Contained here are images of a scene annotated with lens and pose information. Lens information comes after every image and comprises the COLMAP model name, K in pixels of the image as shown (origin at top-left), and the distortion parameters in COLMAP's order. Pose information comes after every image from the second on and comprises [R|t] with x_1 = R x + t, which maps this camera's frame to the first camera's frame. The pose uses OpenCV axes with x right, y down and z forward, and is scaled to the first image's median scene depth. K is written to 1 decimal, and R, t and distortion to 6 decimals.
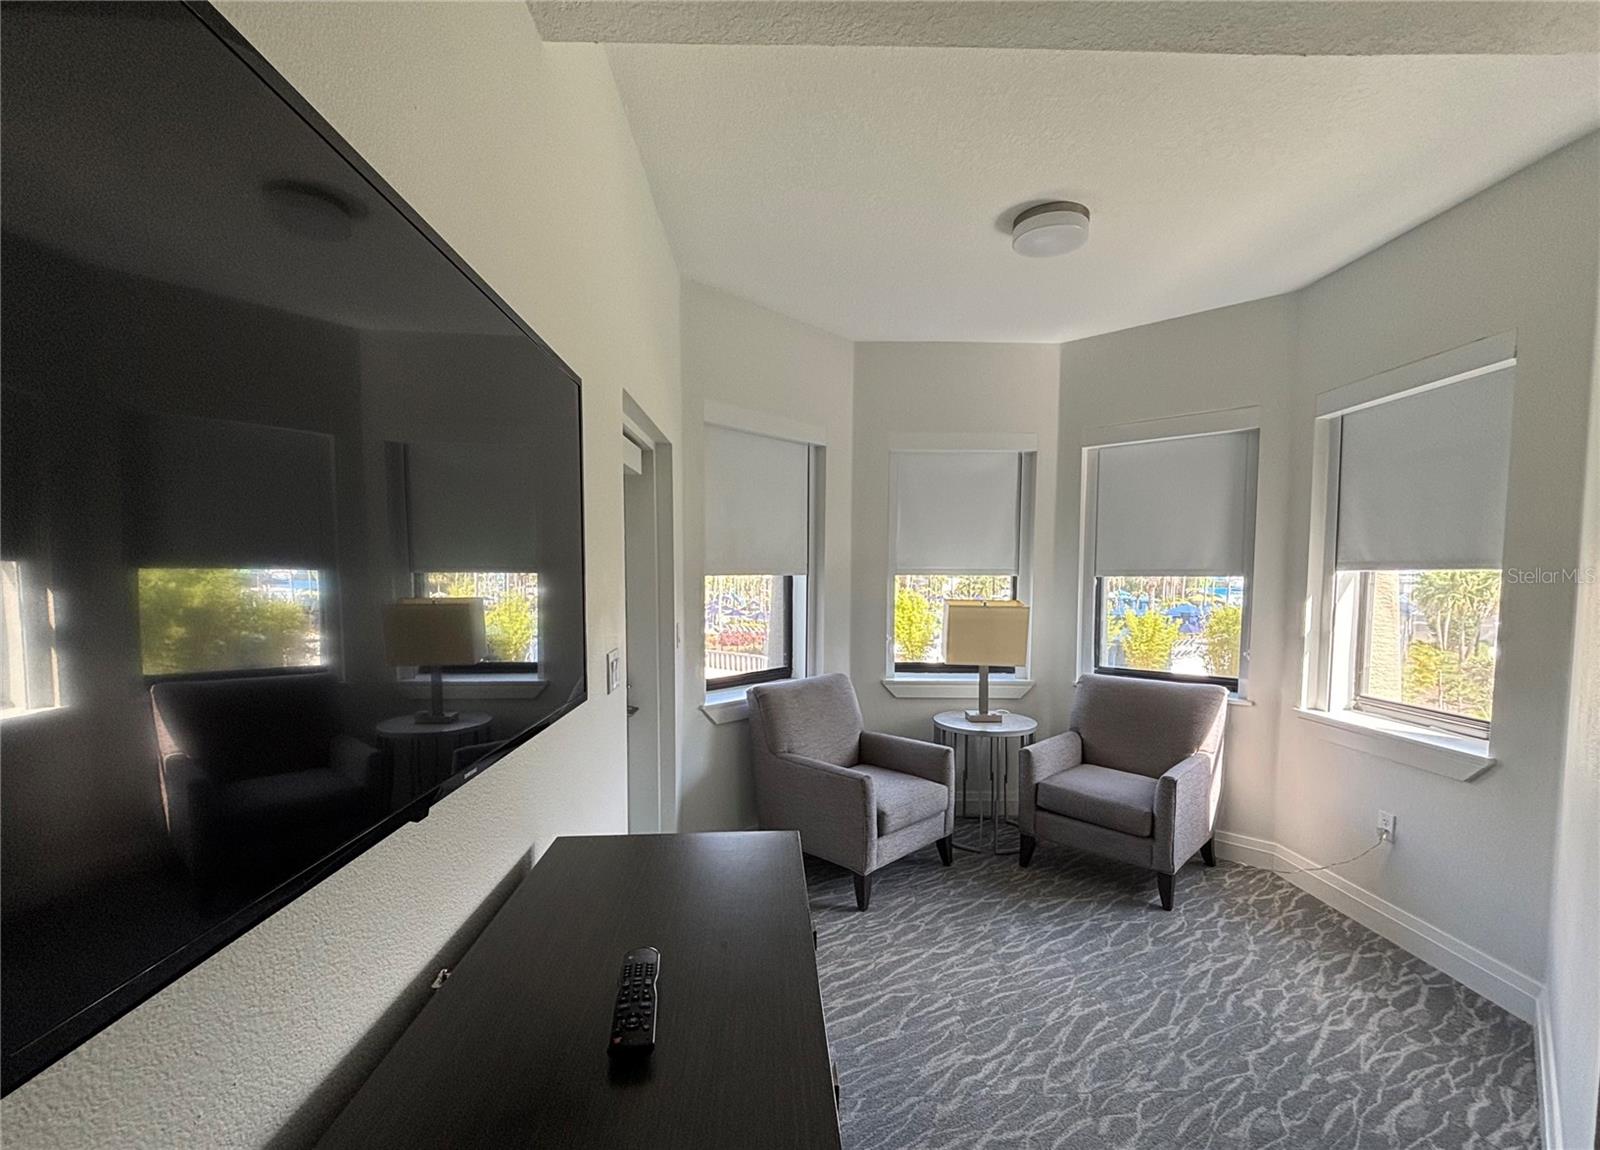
lens RADIAL K [[680.4, 0, 799.0], [0, 680.4, 624.6], [0, 0, 1]] dist [0.008304, -0.000132]
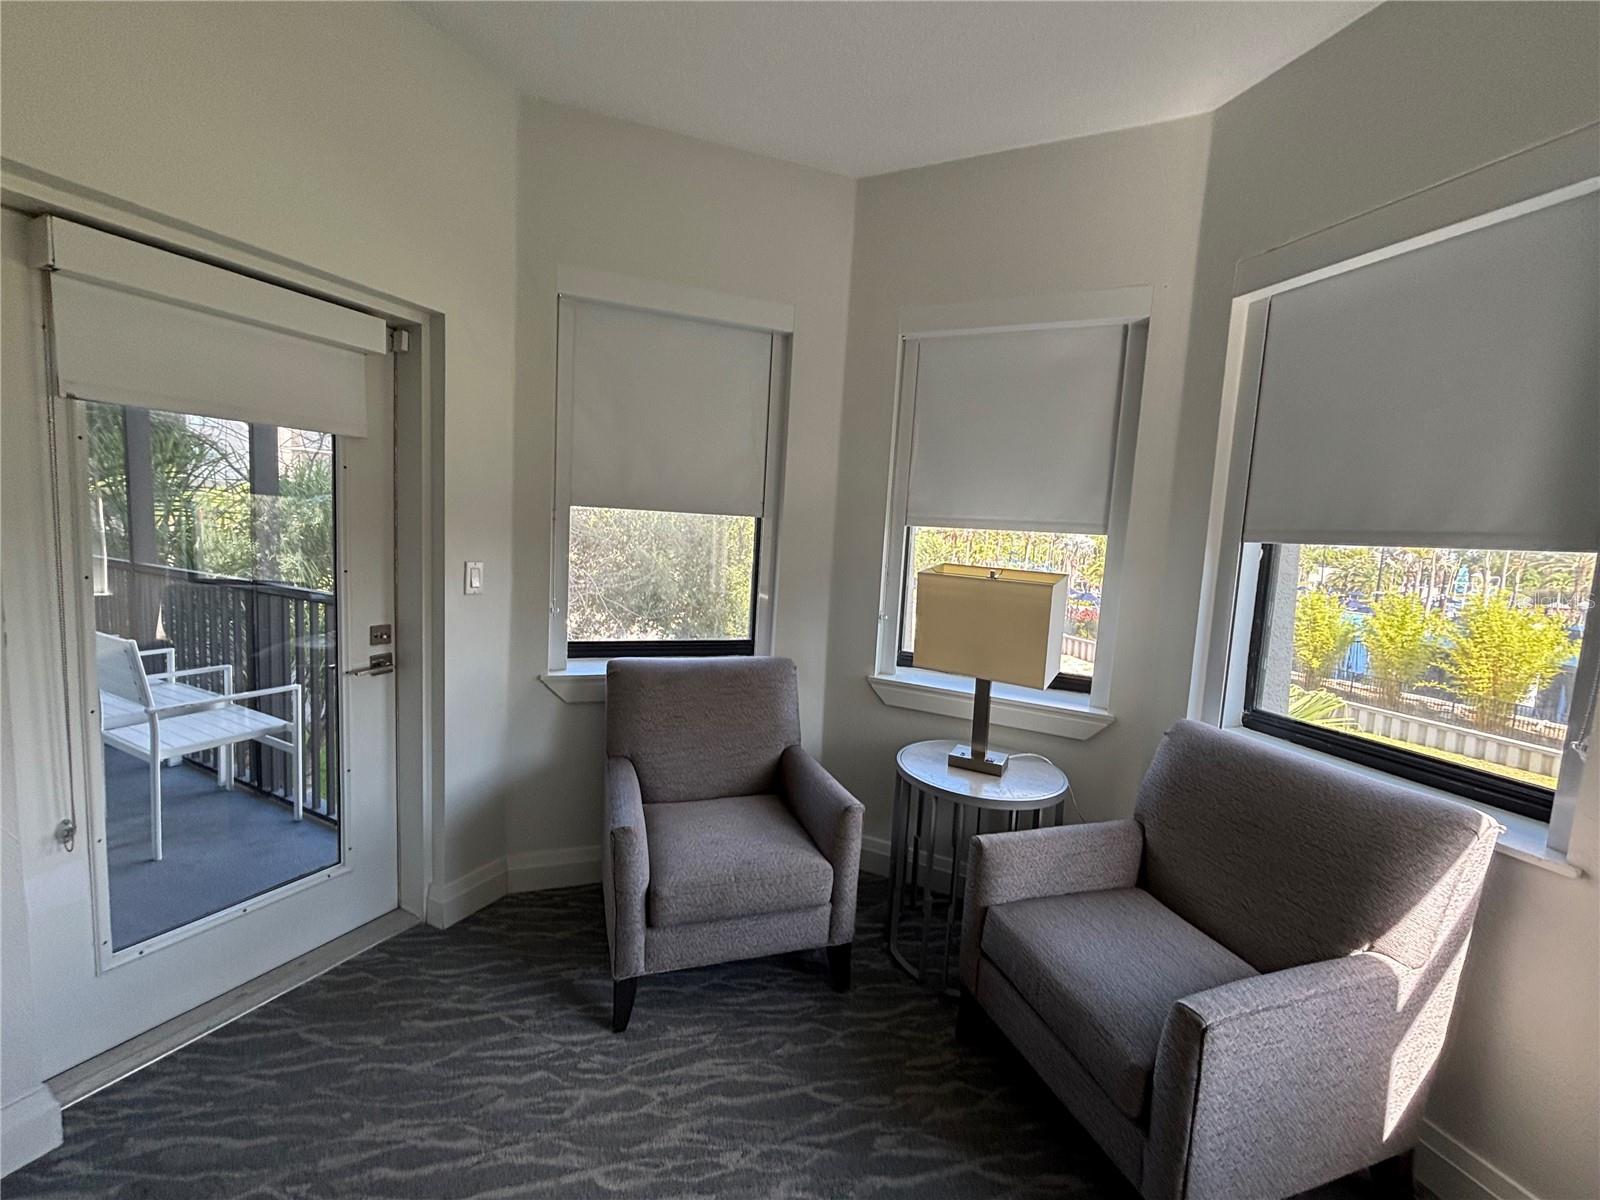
lens RADIAL K [[640.9, 0, 808.5], [0, 640.9, 598.3], [0, 0, 1]] dist [-0.003639, 0.000684]
pose [[0.890530, 0.094215, -0.445063, 0.410323], [-0.088436, 0.995509, 0.033787, -0.015858], [0.446247, 0.009271, 0.894862, 0.461441]]
